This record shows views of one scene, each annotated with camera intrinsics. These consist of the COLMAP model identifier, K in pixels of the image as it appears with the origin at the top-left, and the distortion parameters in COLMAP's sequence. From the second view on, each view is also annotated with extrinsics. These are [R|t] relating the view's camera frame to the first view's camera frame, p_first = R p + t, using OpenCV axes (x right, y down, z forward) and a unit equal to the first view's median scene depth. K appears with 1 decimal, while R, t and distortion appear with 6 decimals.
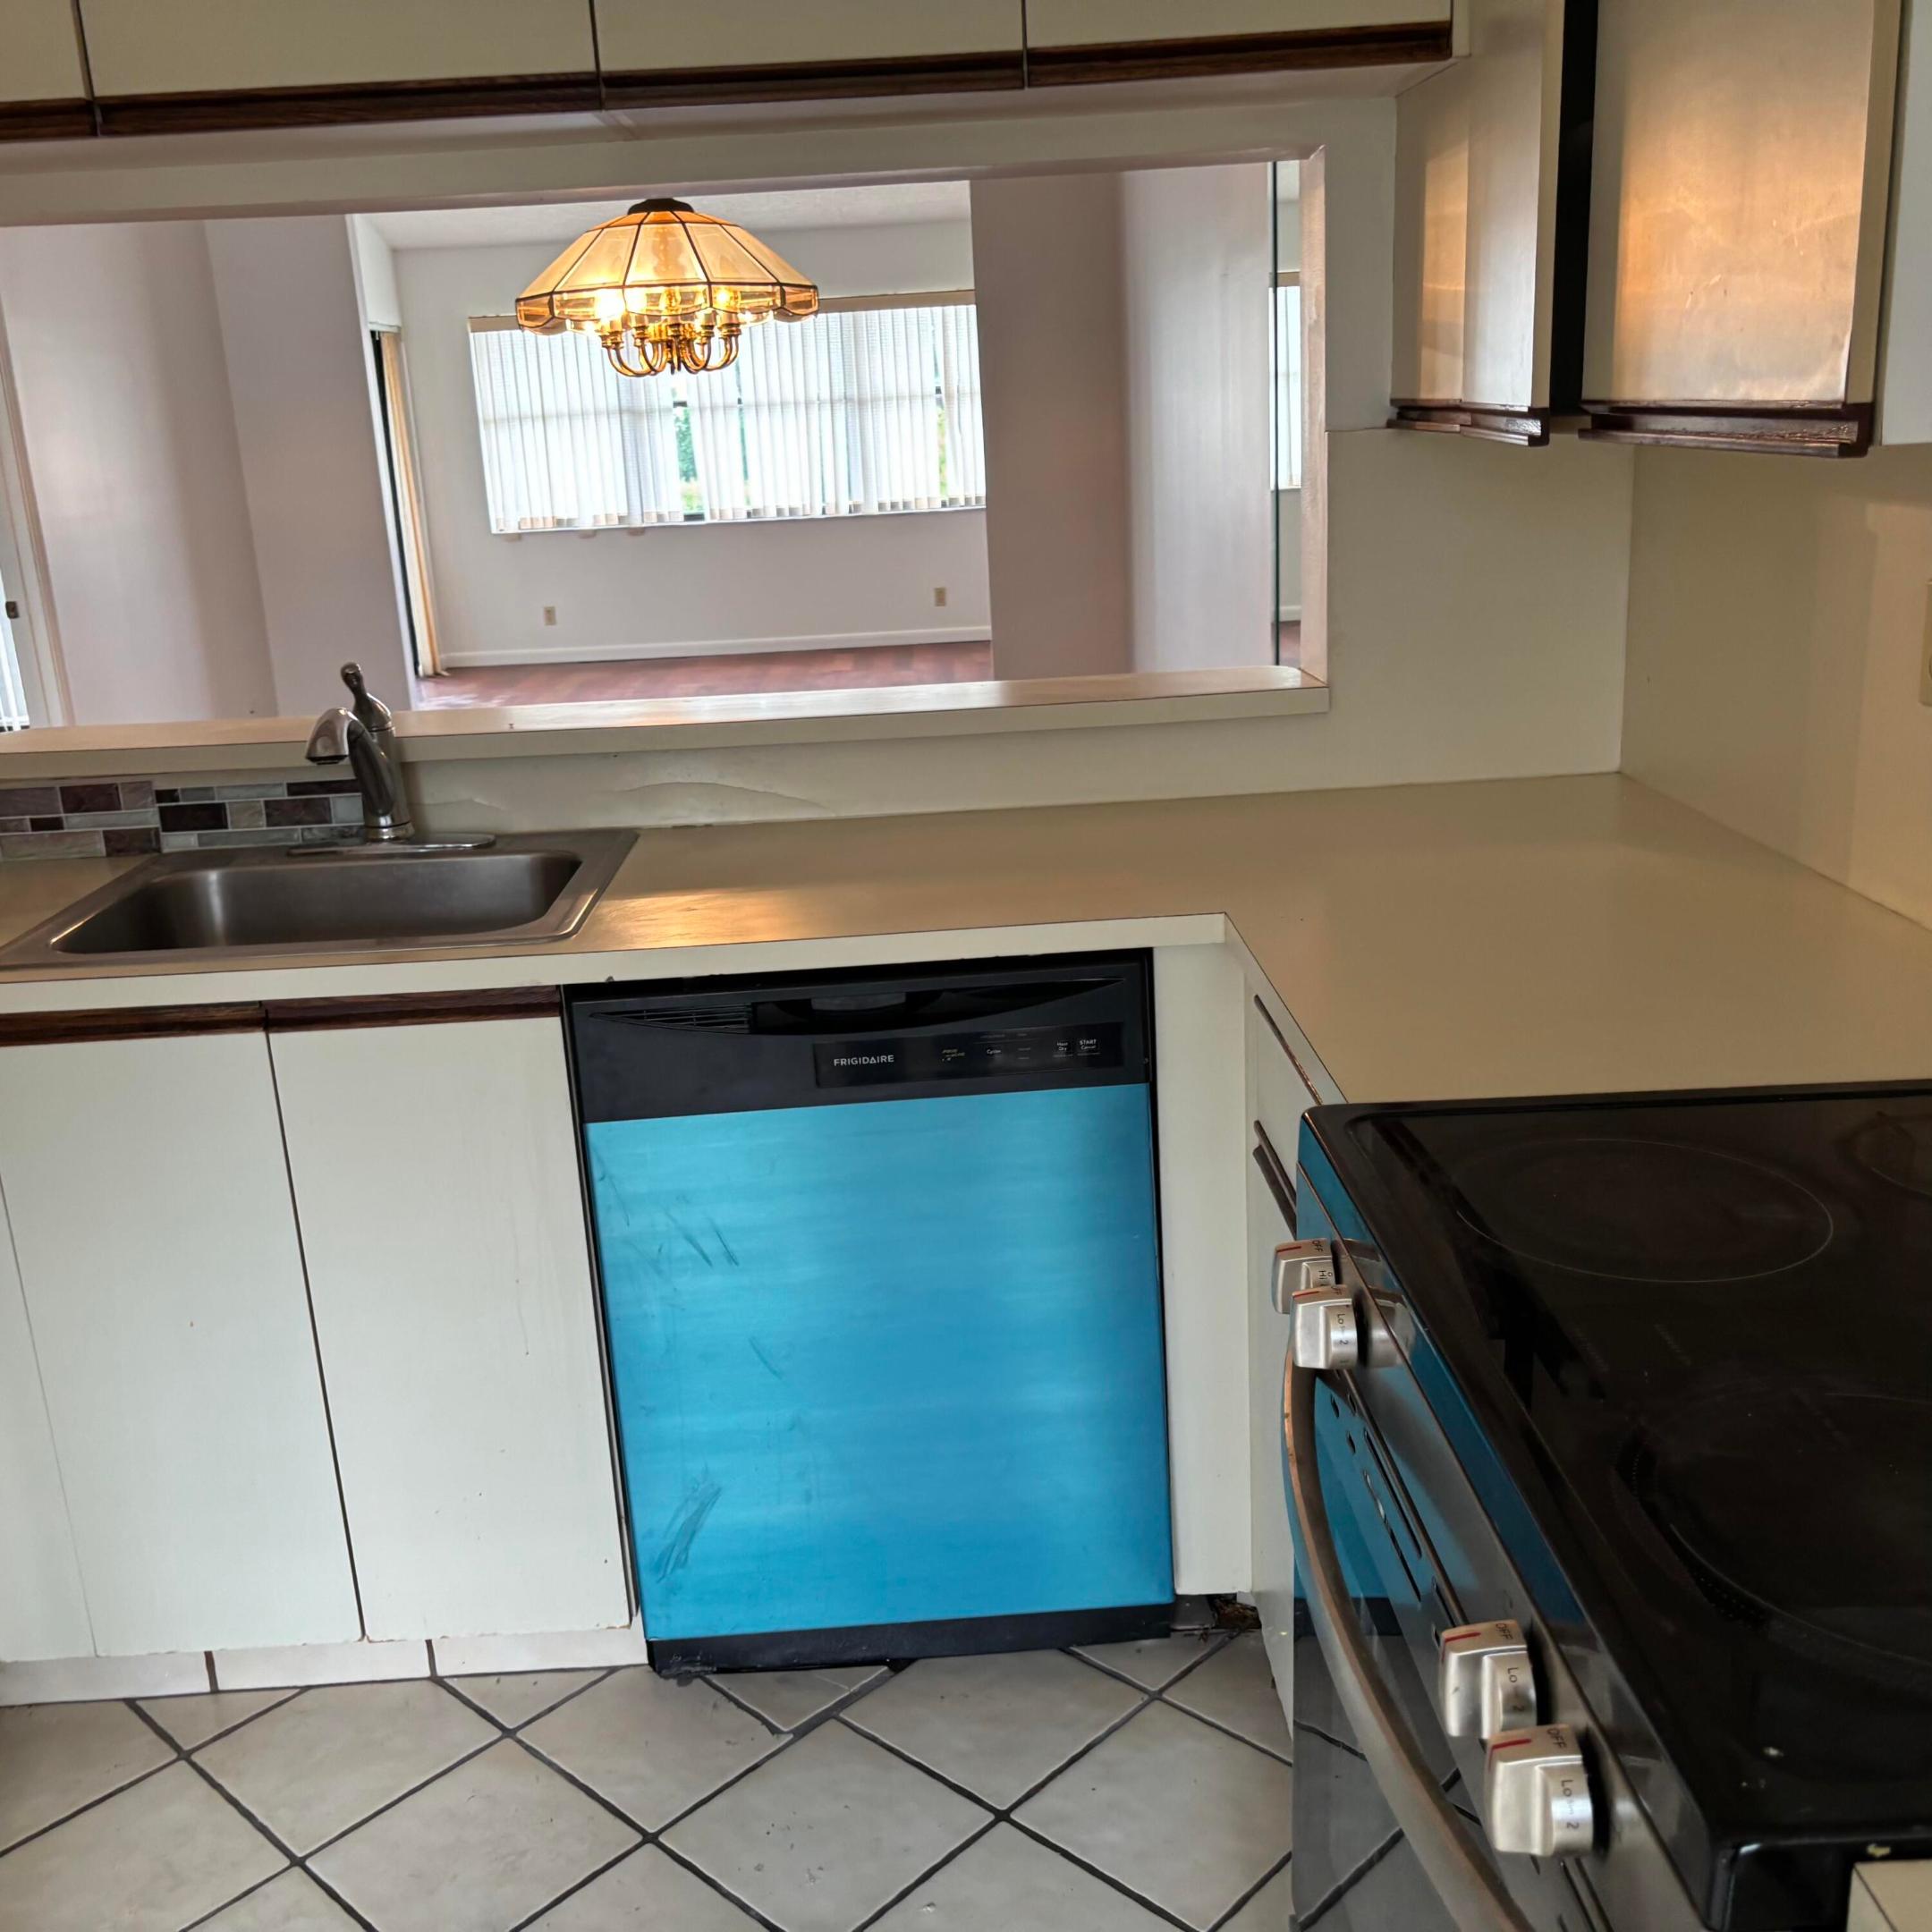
lens RADIAL K [[1975.3, 0, 957.9], [0, 1975.3, 984.7], [0, 0, 1]] dist [0.019503, 0.000000]
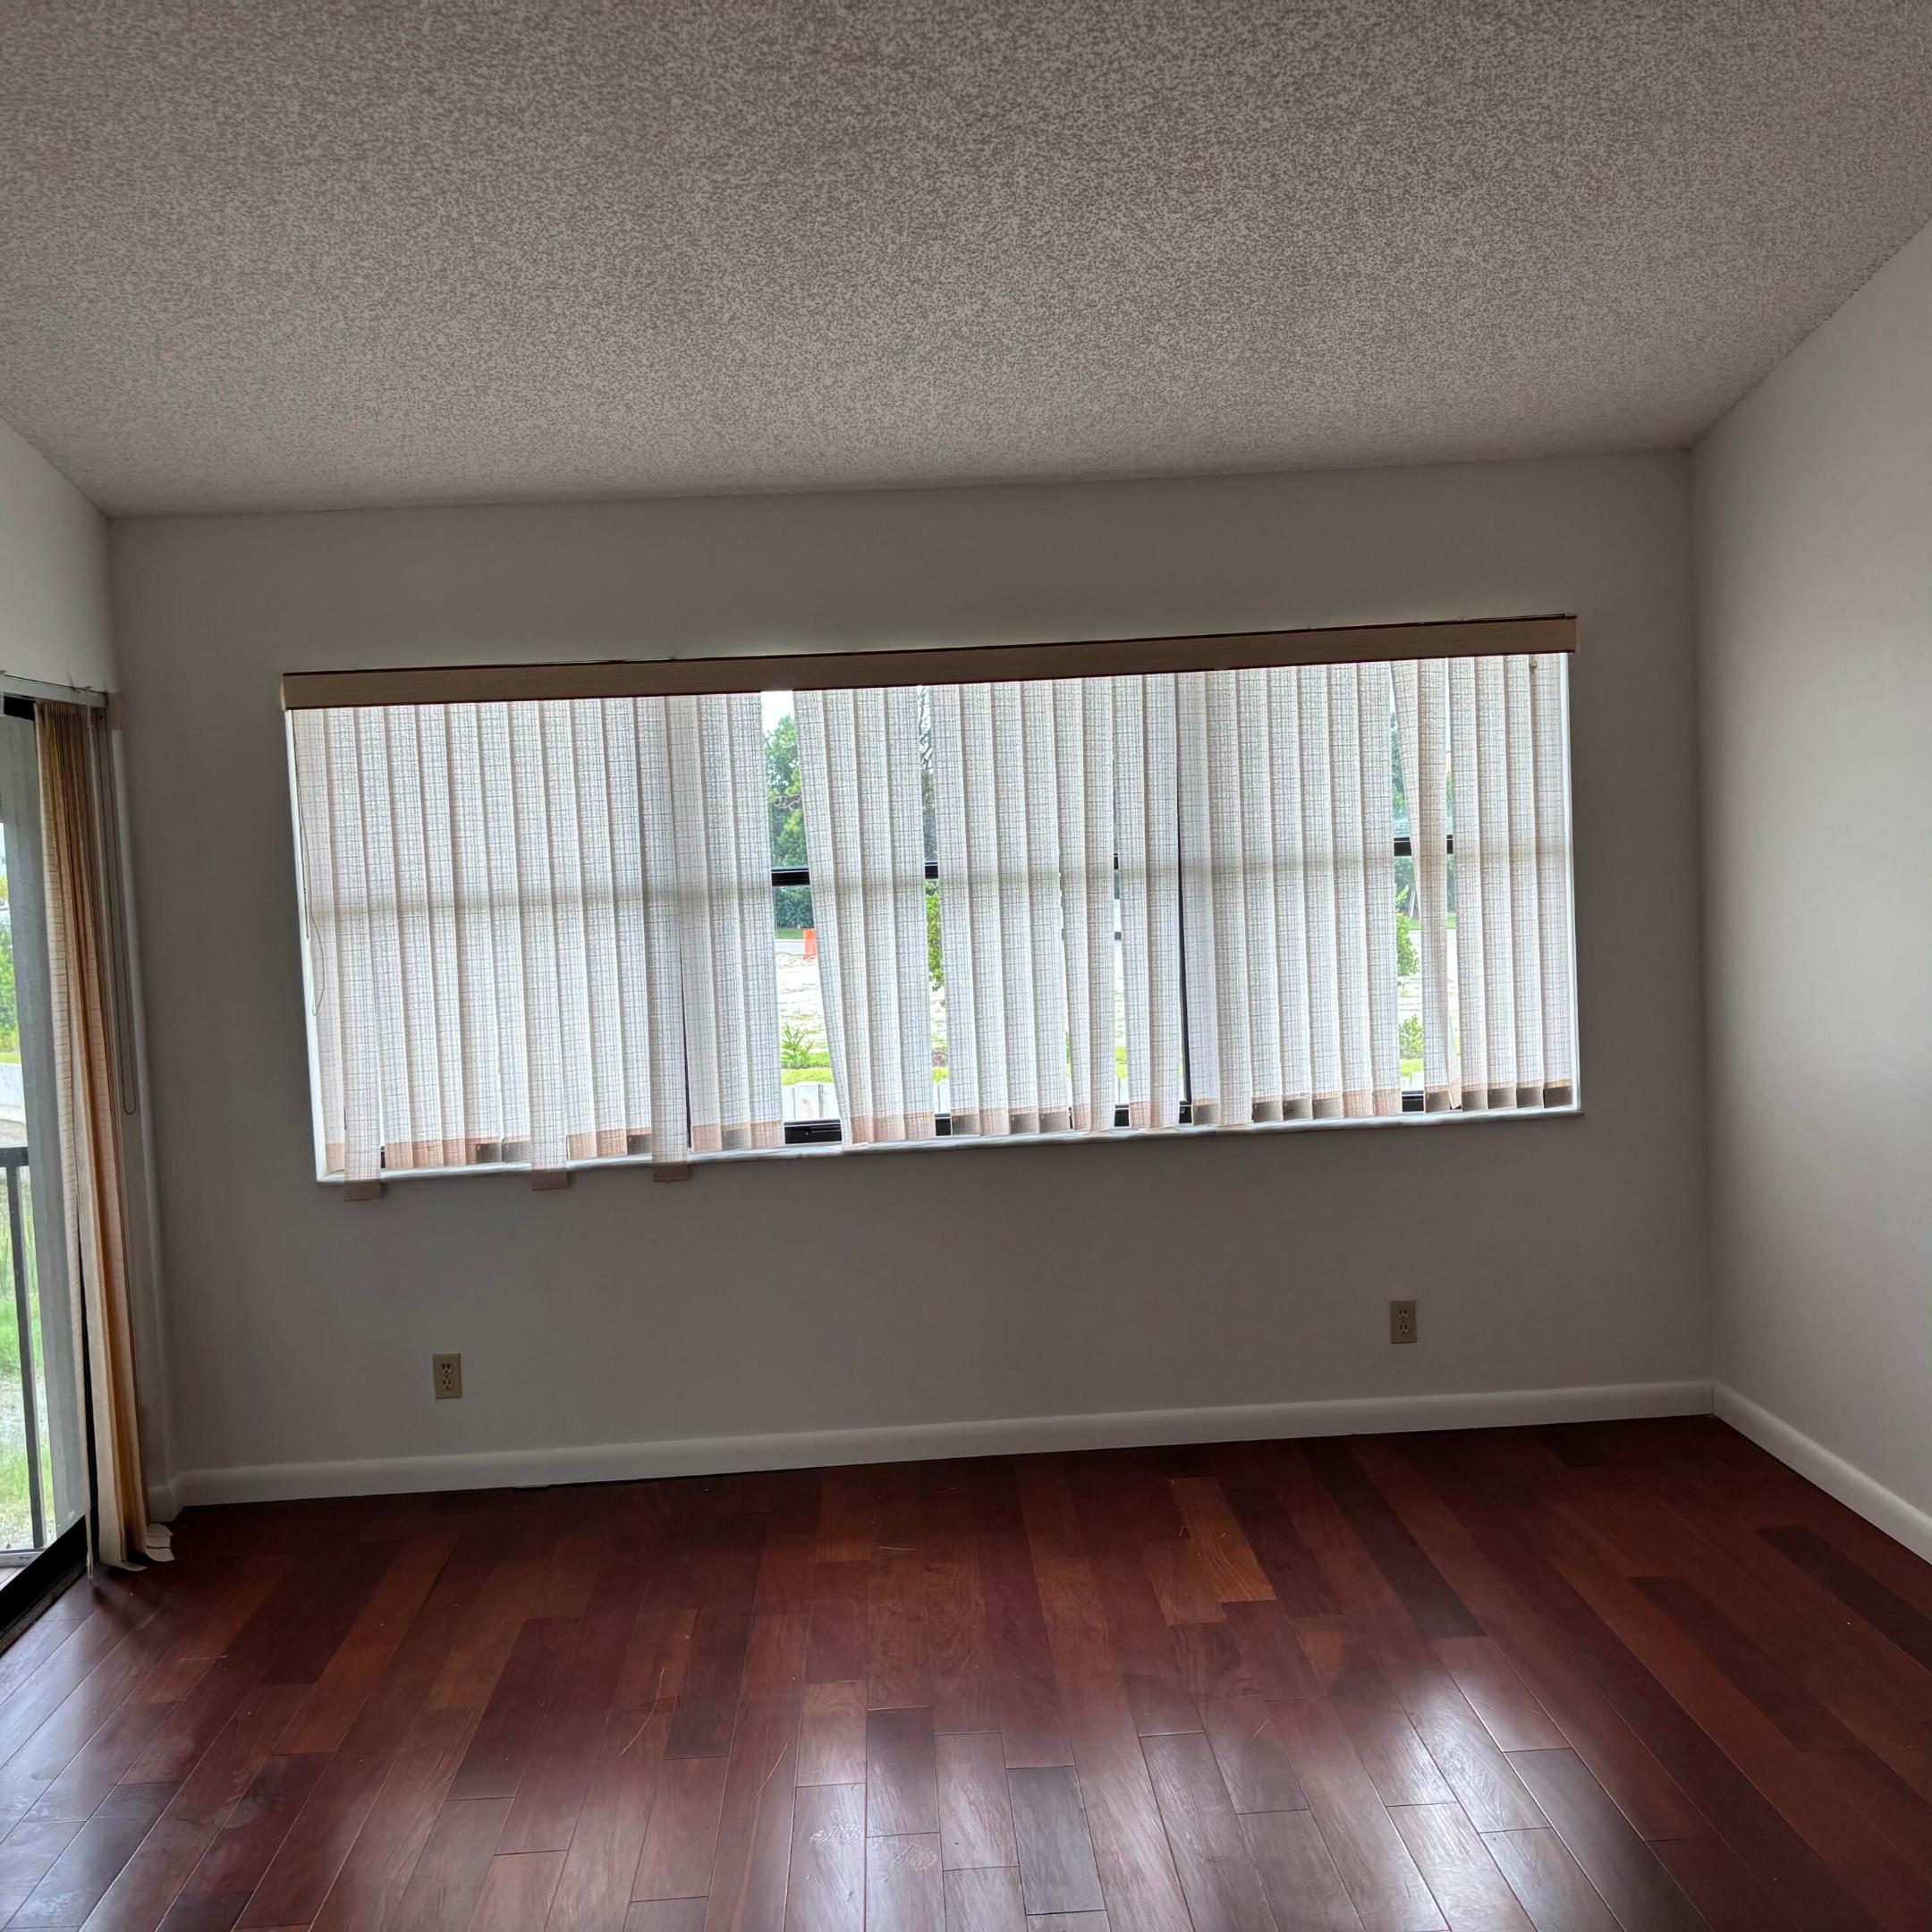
lens RADIAL K [[1975.3, 0, 950.0], [0, 1975.3, 932.3], [0, 0, 1]] dist [0.019503, 0.000000]
pose [[0.998889, 0.000289, 0.047121, -0.558810], [0.010900, 0.971448, -0.237003, -0.807795], [-0.045844, 0.237254, 0.970365, 2.635244]]
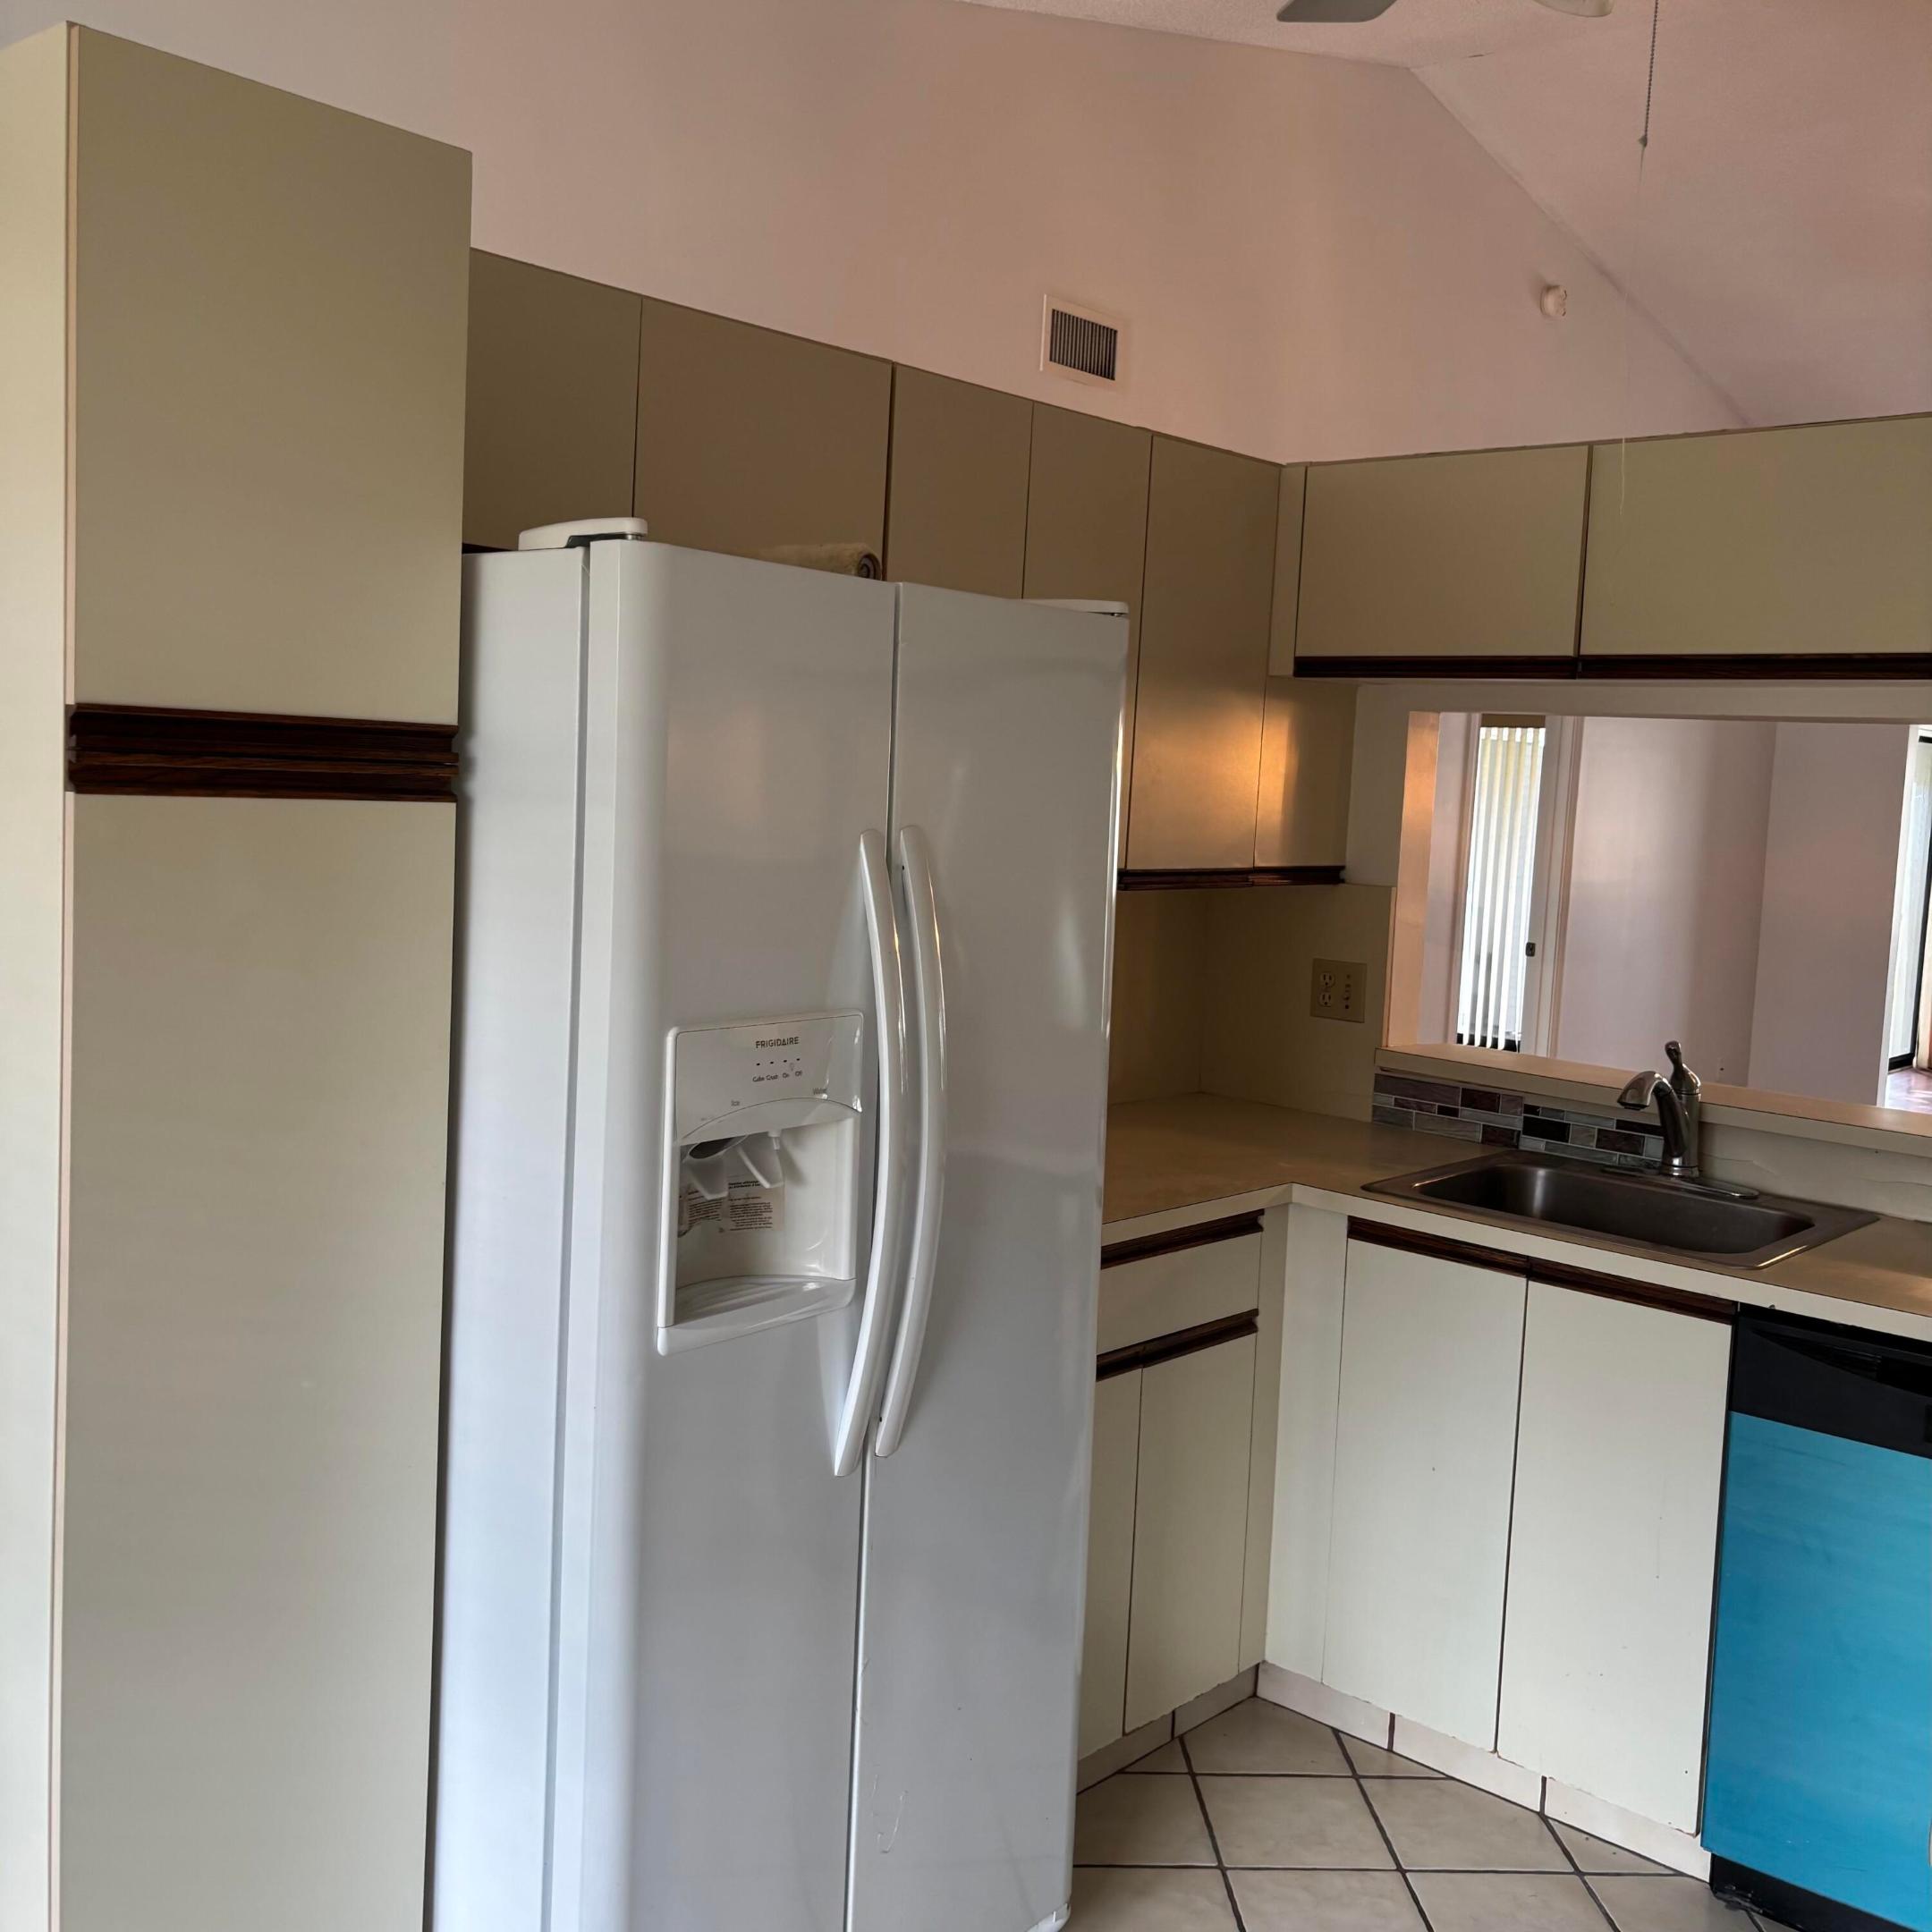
lens RADIAL K [[1975.3, 0, 942.9], [0, 1975.3, 908.1], [0, 0, 1]] dist [0.019503, 0.000000]
pose [[0.719232, 0.135728, -0.681384, 0.224839], [-0.276822, 0.955507, -0.101867, 0.024073], [0.637241, 0.261888, 0.724803, -0.295179]]
